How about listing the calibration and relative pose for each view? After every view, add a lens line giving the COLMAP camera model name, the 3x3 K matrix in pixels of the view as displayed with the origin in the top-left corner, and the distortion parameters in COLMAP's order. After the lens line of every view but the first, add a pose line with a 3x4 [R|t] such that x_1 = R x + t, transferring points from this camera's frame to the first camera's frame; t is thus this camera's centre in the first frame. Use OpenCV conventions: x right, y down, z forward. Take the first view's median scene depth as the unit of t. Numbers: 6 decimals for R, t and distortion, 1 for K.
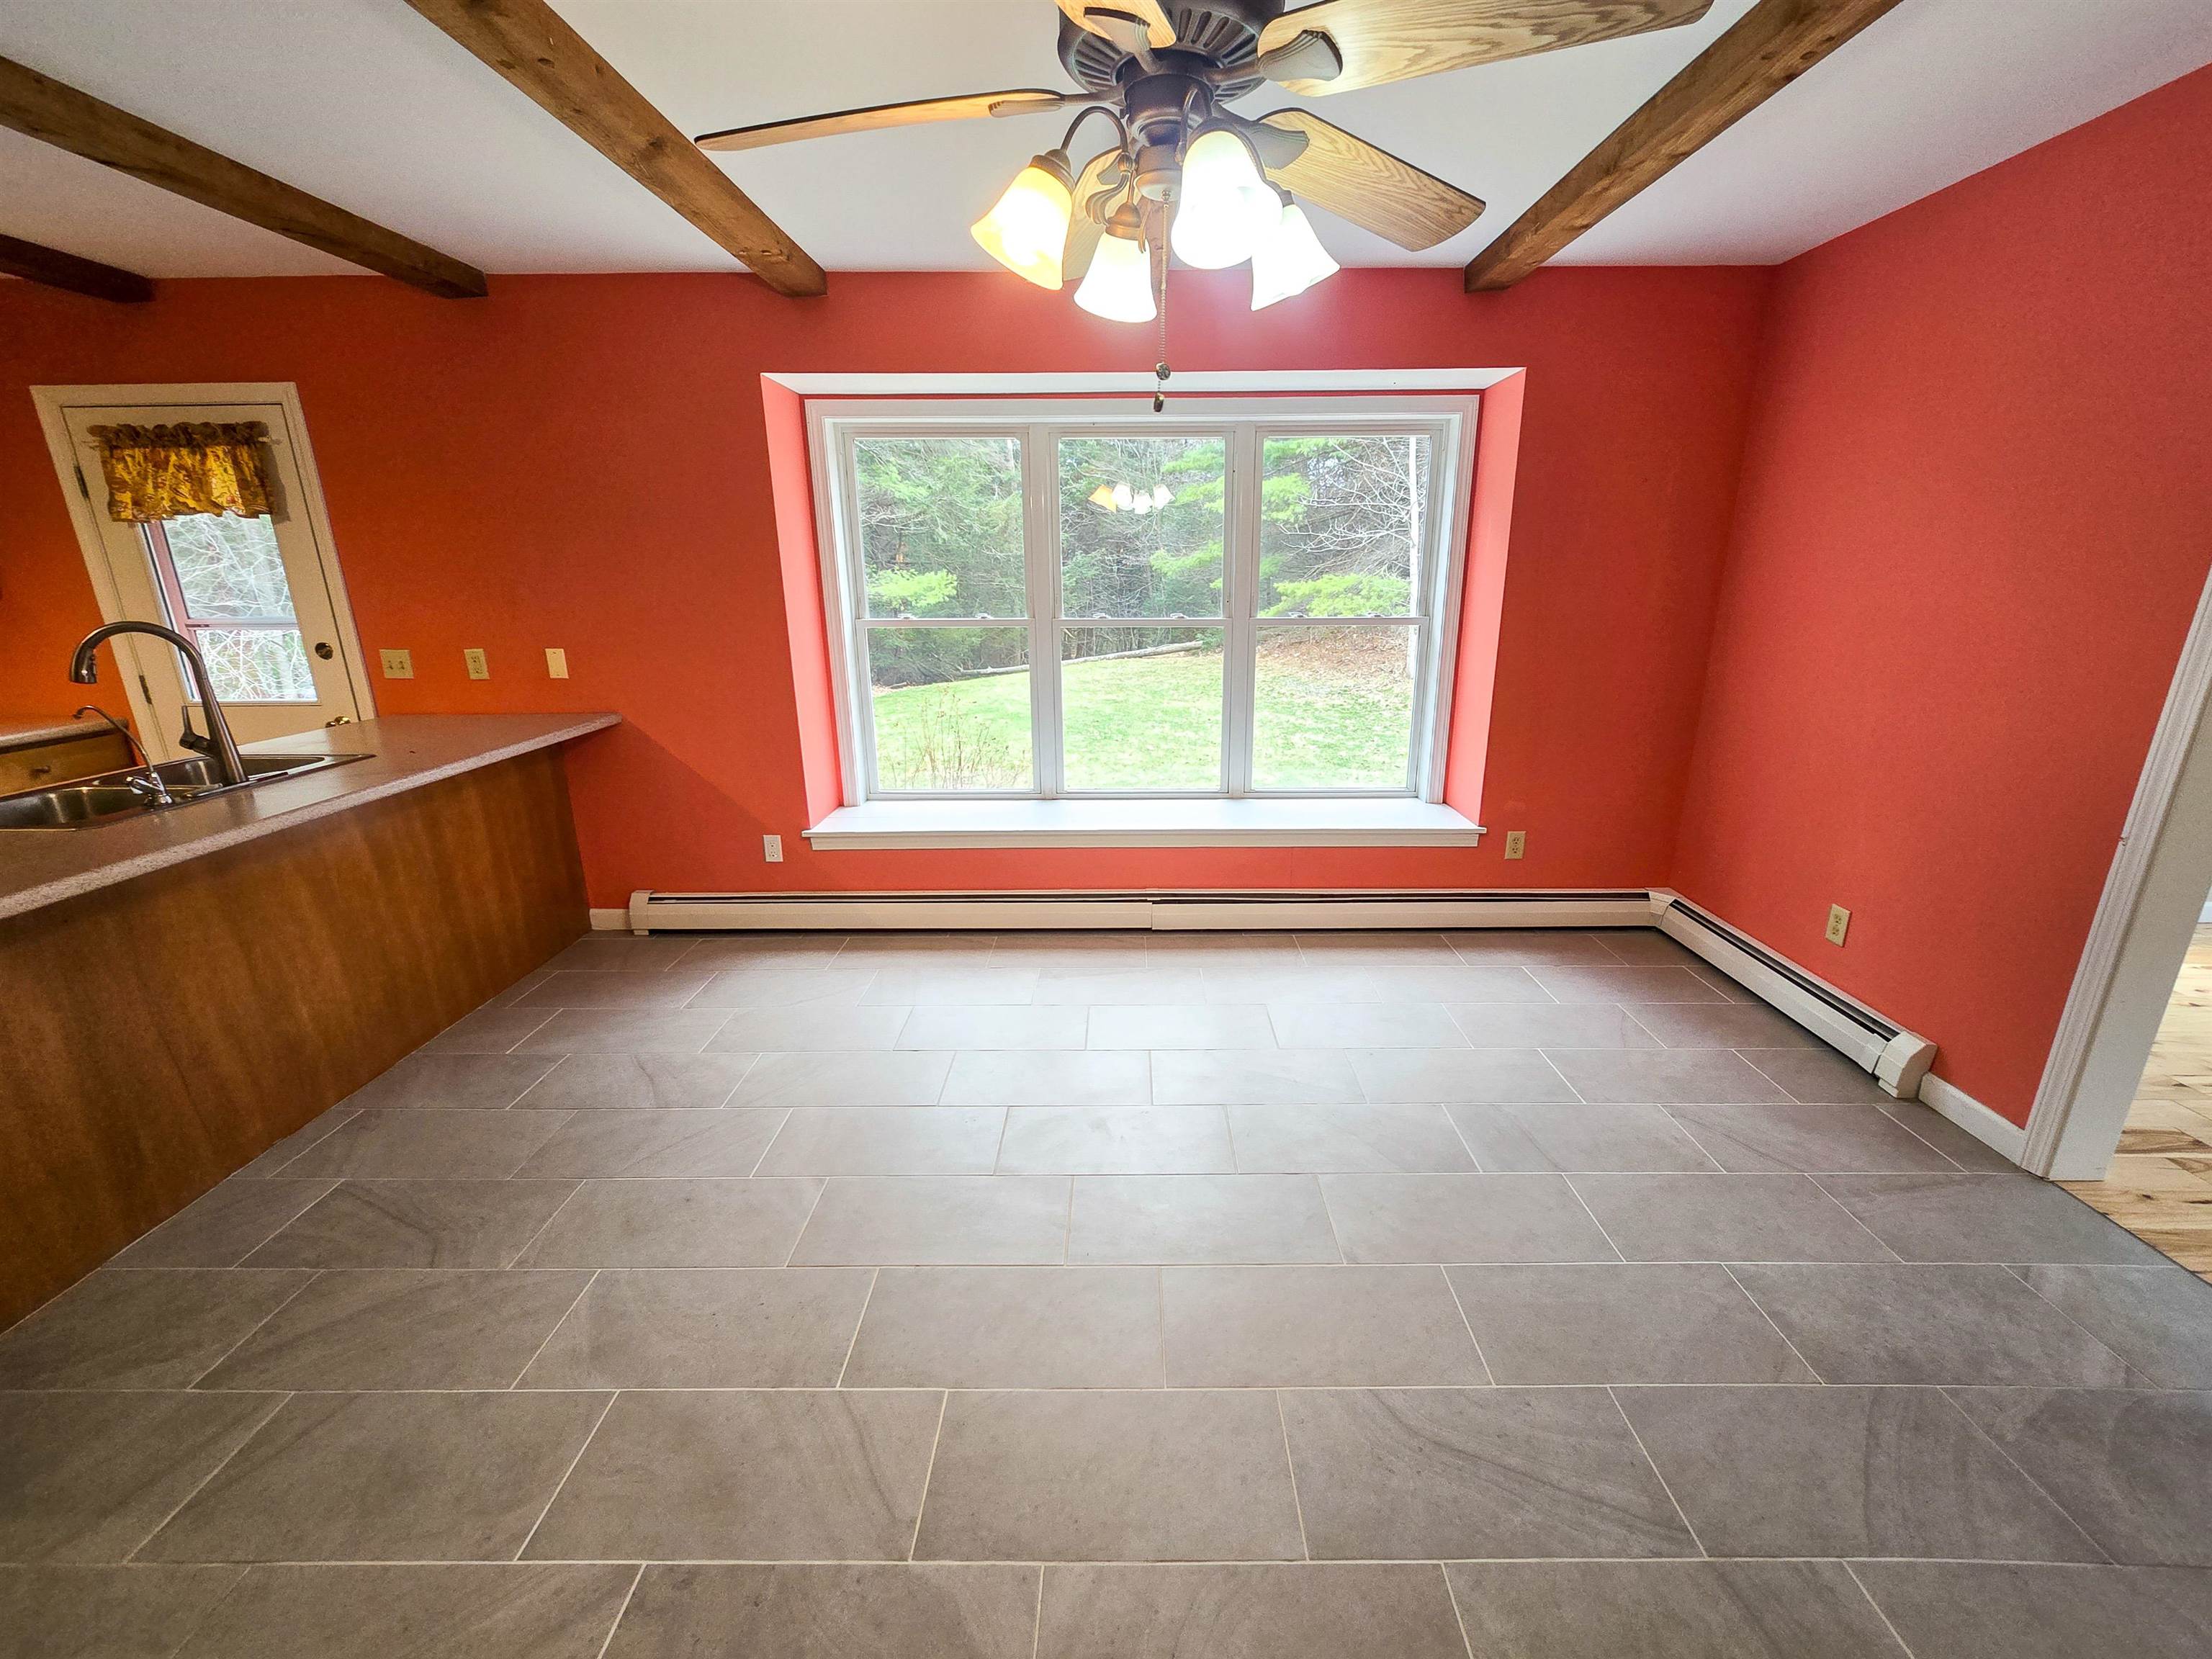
lens RADIAL K [[902.9, 0, 1123.5], [0, 902.9, 830.7], [0, 0, 1]] dist [-0.002902, -0.000276]
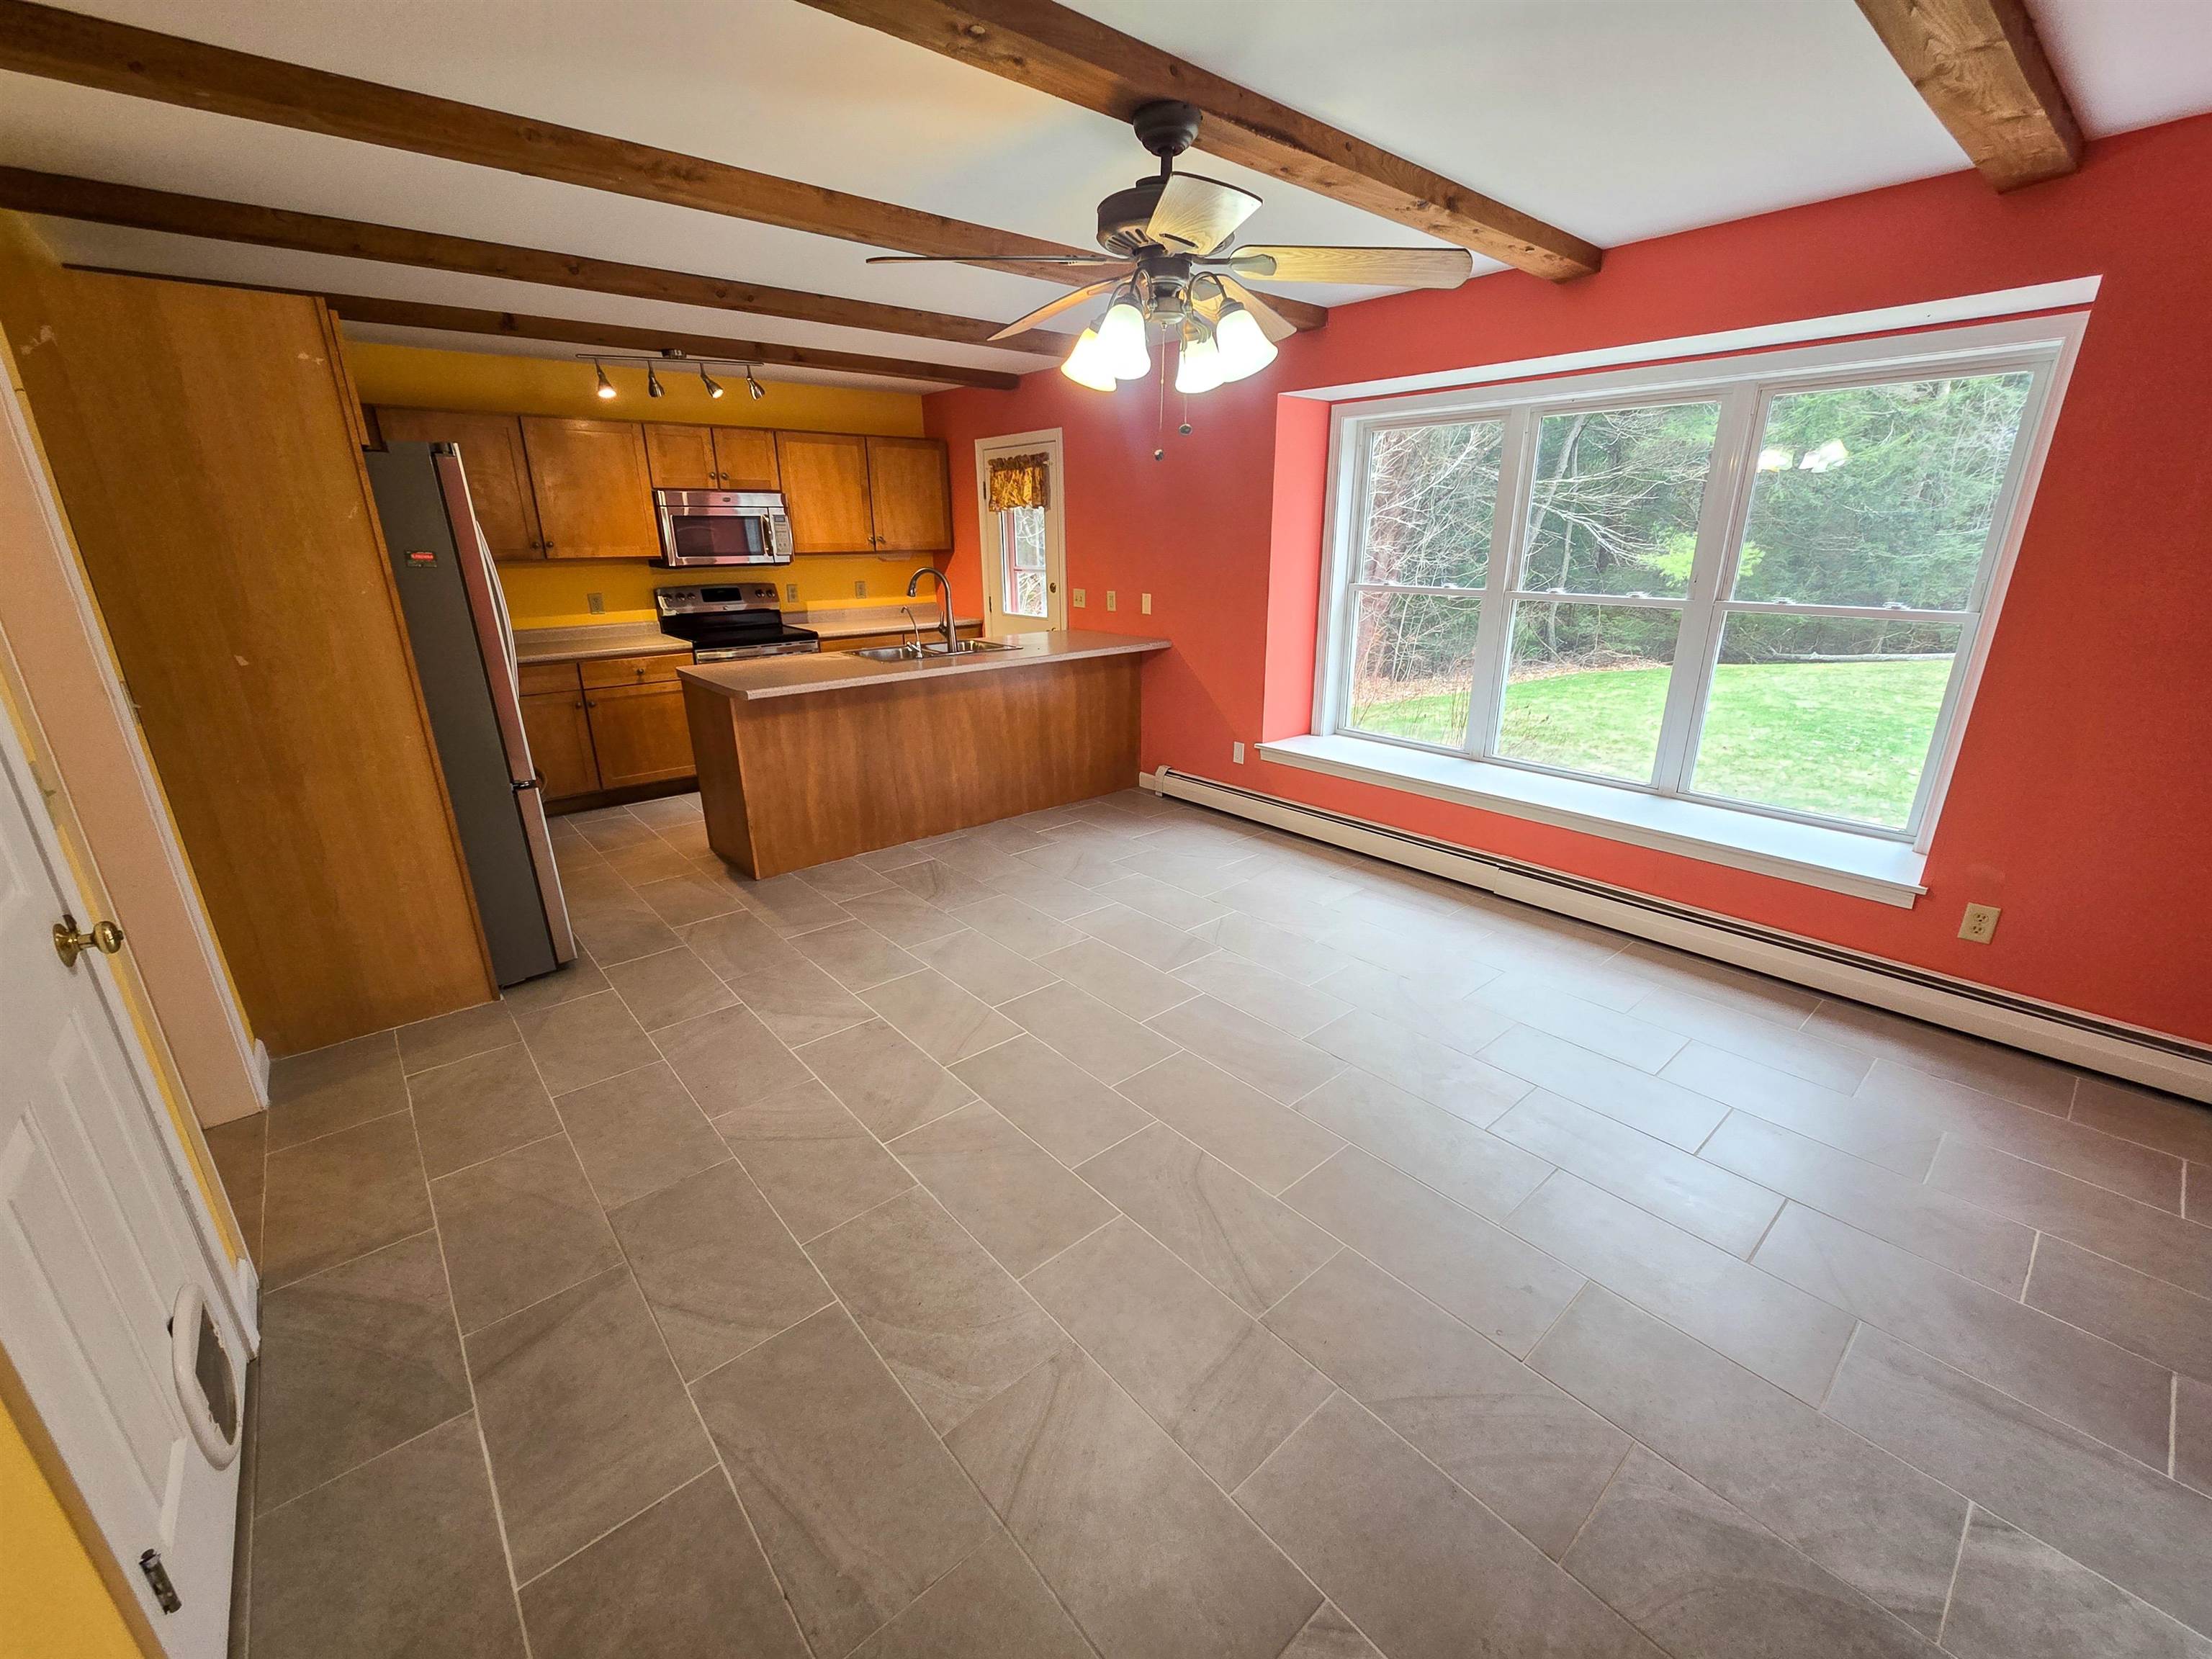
lens RADIAL K [[902.9, 0, 1119.0], [0, 902.9, 828.1], [0, 0, 1]] dist [-0.002902, -0.000276]
pose [[0.660651, 0.236994, -0.712302, 0.525198], [-0.209039, 0.969407, 0.128655, -0.008381], [0.721001, 0.063902, 0.689981, -0.043863]]
